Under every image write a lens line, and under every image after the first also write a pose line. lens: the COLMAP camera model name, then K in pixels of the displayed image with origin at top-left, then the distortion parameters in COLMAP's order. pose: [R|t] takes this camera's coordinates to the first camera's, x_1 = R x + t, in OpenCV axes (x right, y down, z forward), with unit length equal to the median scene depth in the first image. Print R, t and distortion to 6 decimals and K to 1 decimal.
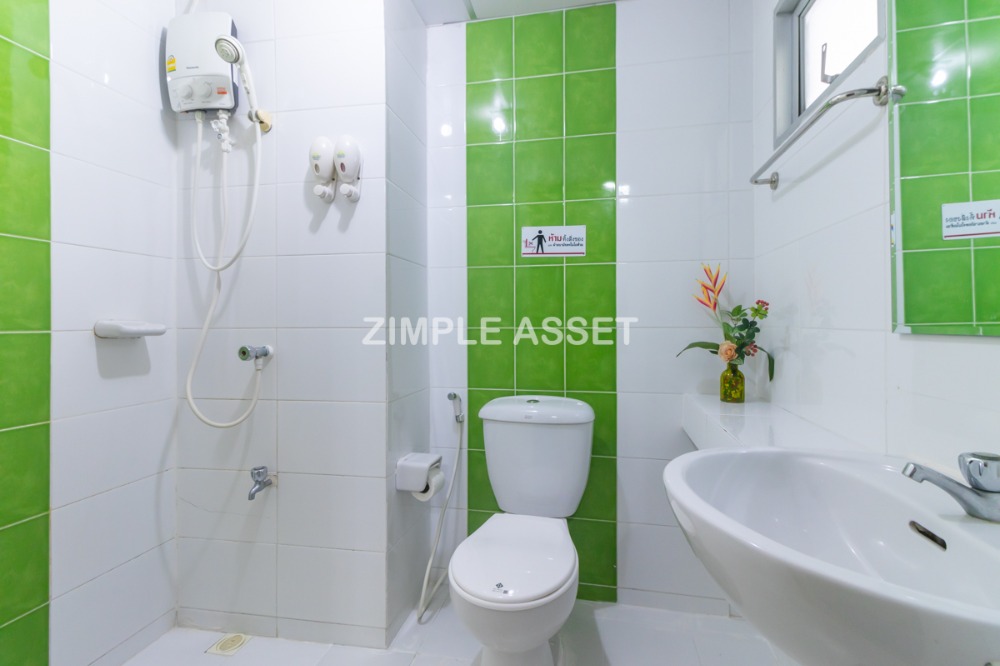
lens RADIAL K [[463.0, 0, 500.4], [0, 463.0, 326.6], [0, 0, 1]] dist [0.000766, 0.000097]
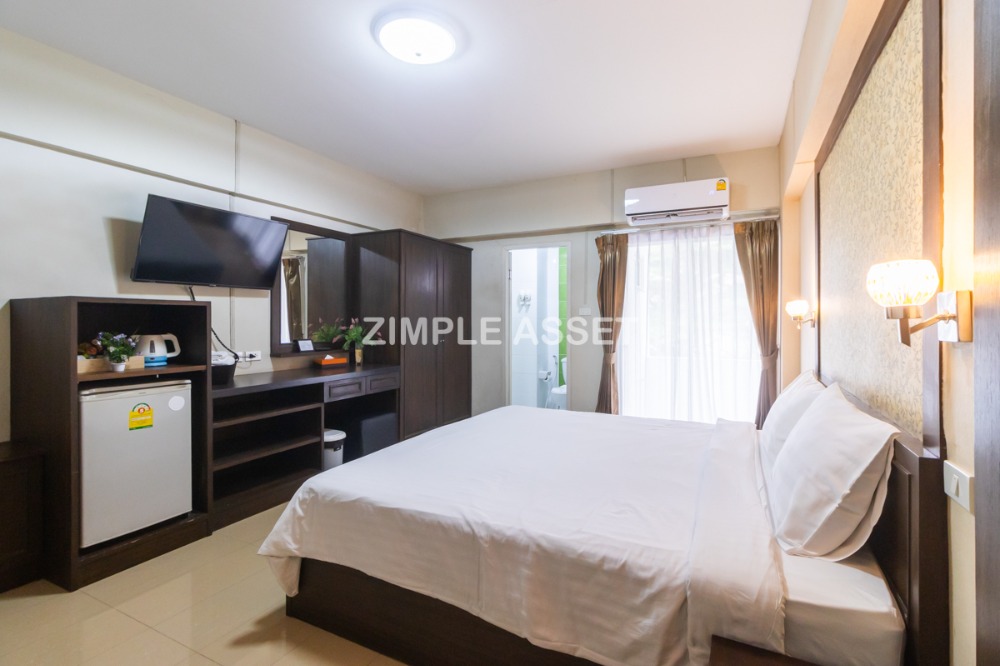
lens RADIAL K [[463.0, 0, 501.7], [0, 463.0, 326.5], [0, 0, 1]] dist [0.000766, 0.000097]
pose [[0.958773, 0.006733, -0.284092, 0.554986], [-0.006535, 0.999977, 0.001642, -0.086888], [0.284096, 0.000282, 0.958796, -2.703931]]
